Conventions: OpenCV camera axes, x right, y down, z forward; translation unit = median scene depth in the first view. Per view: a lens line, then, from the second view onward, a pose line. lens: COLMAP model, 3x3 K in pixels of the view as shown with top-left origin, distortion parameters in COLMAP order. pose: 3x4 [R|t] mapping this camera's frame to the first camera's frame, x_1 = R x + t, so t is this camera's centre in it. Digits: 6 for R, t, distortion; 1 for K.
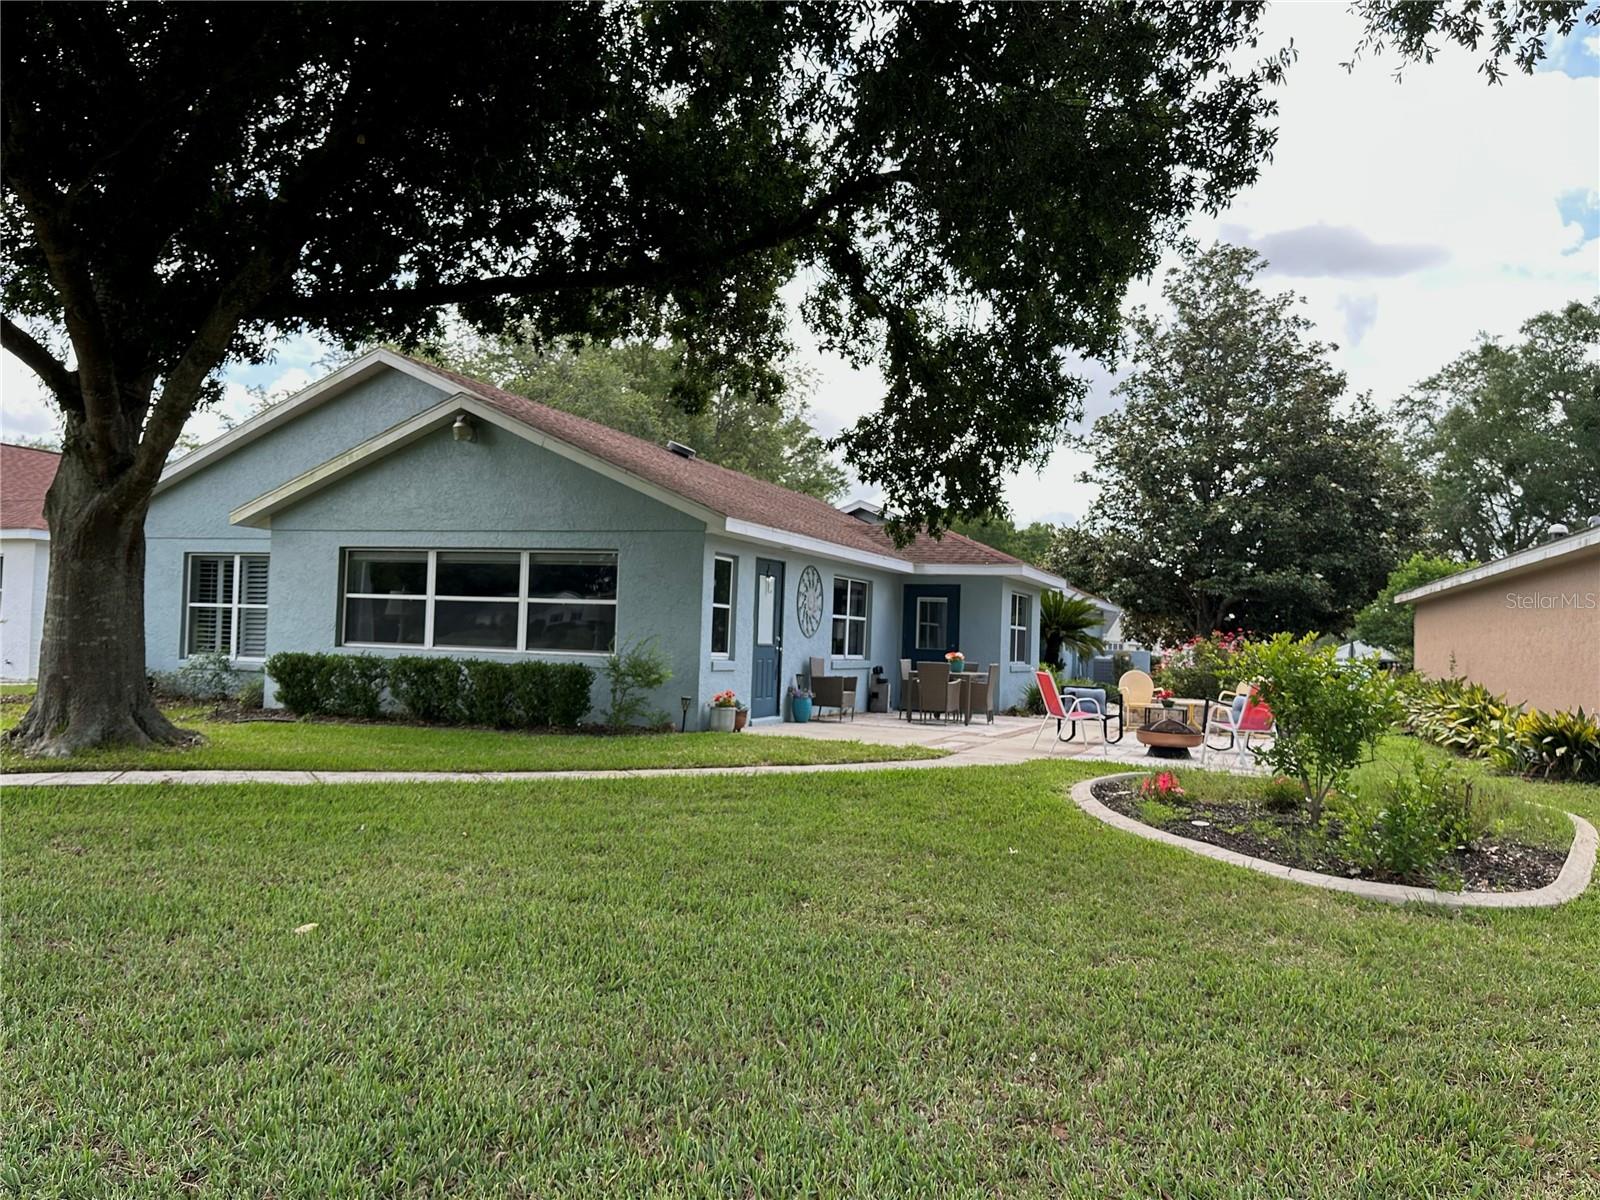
lens RADIAL K [[1255.5, 0, 761.9], [0, 1255.5, 623.2], [0, 0, 1]] dist [0.024889, -0.042481]
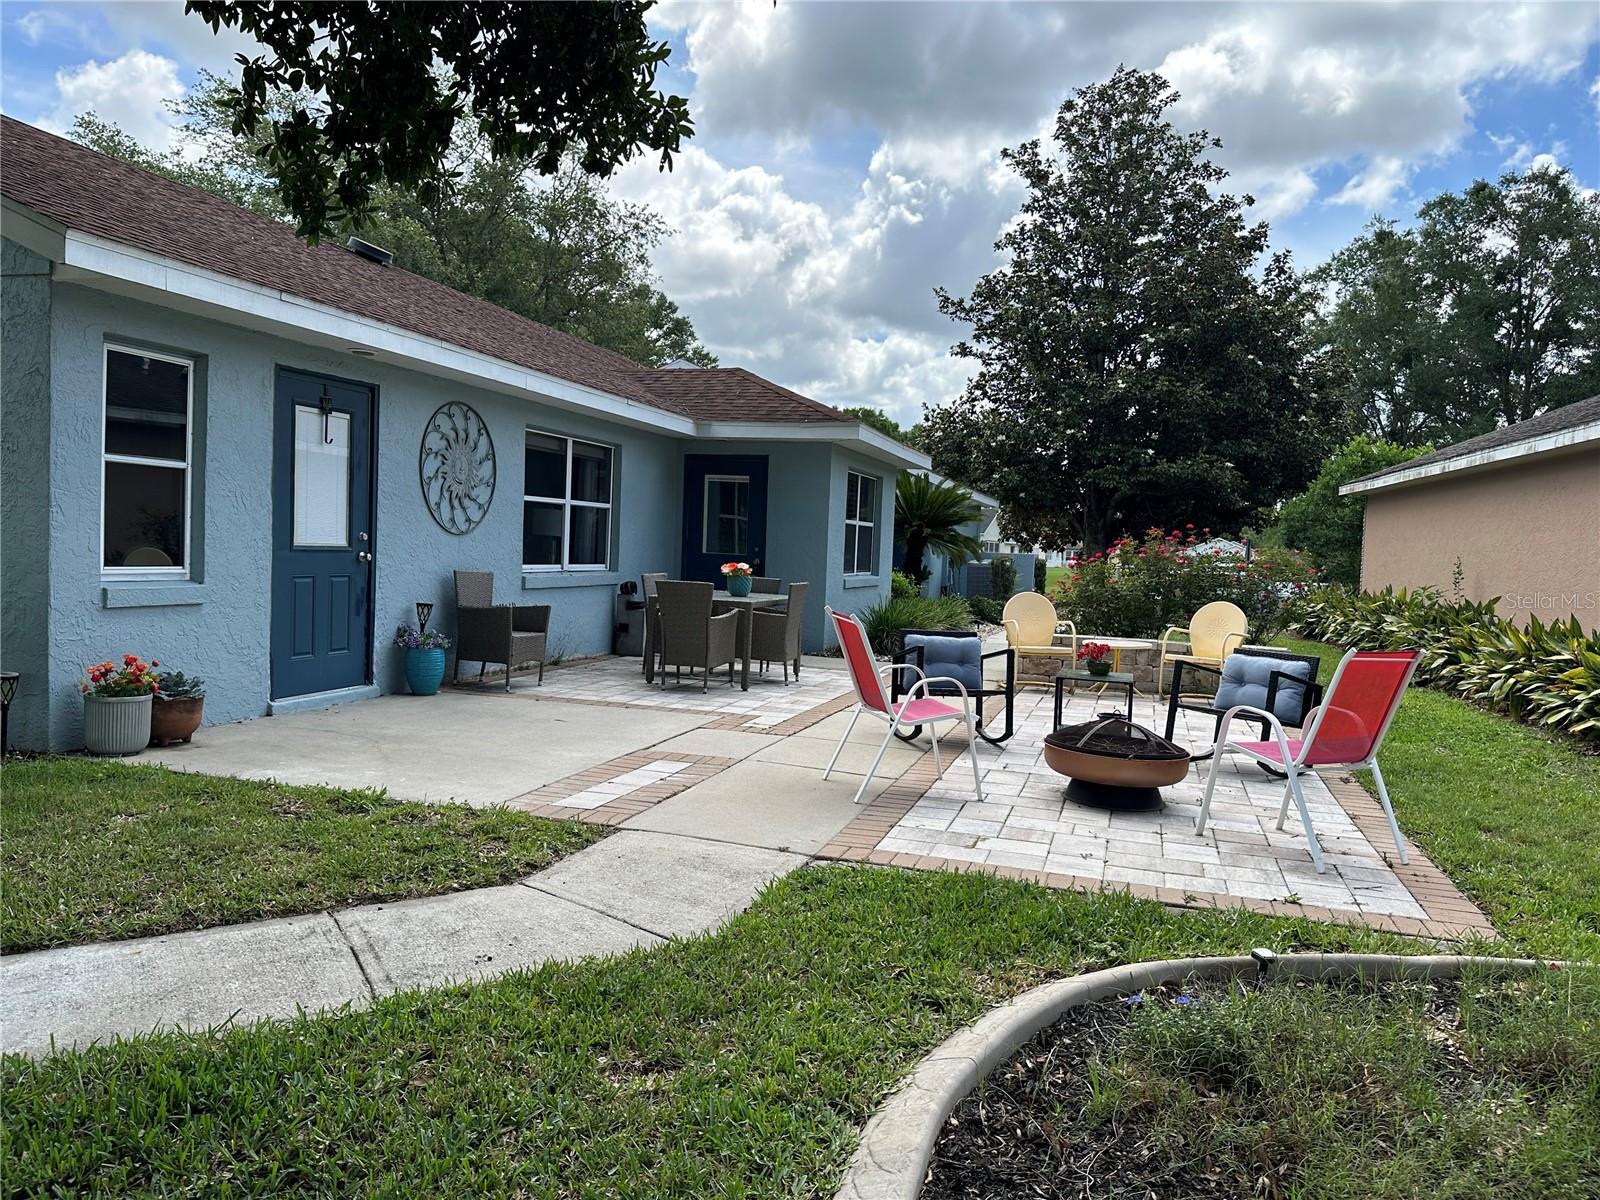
lens RADIAL K [[1147.7, 0, 799.6], [0, 1147.7, 625.6], [0, 0, 1]] dist [0.024759, -0.006473]
pose [[0.993987, -0.002373, 0.109473, 0.094862], [-0.007464, 0.995971, 0.089362, 0.003634], [-0.109244, -0.089641, 0.989965, 0.349224]]
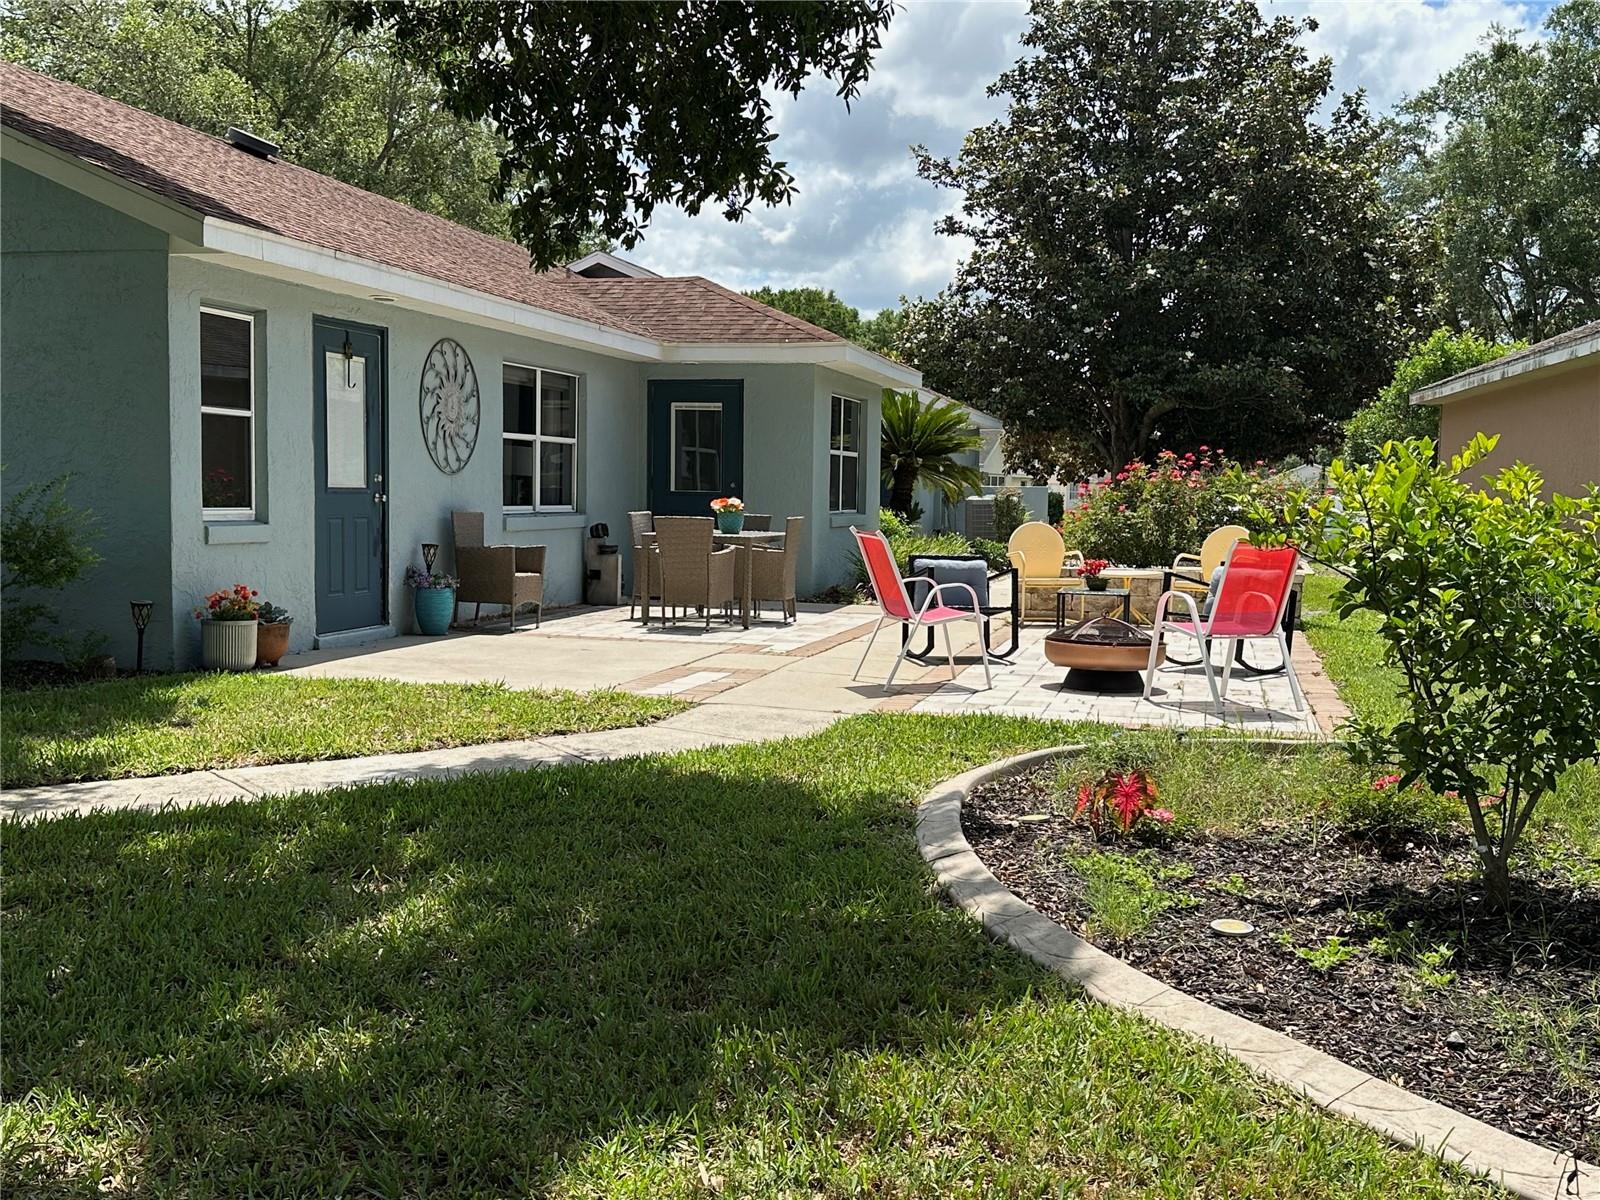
lens RADIAL K [[1689.4, 0, 807.6], [0, 1689.4, 607.1], [0, 0, 1]] dist [0.078756, 0.000000]
pose [[0.986160, -0.030631, 0.162940, 0.049313], [0.015960, 0.995760, 0.090595, 0.003336], [-0.165024, -0.086741, 0.982468, 0.187944]]
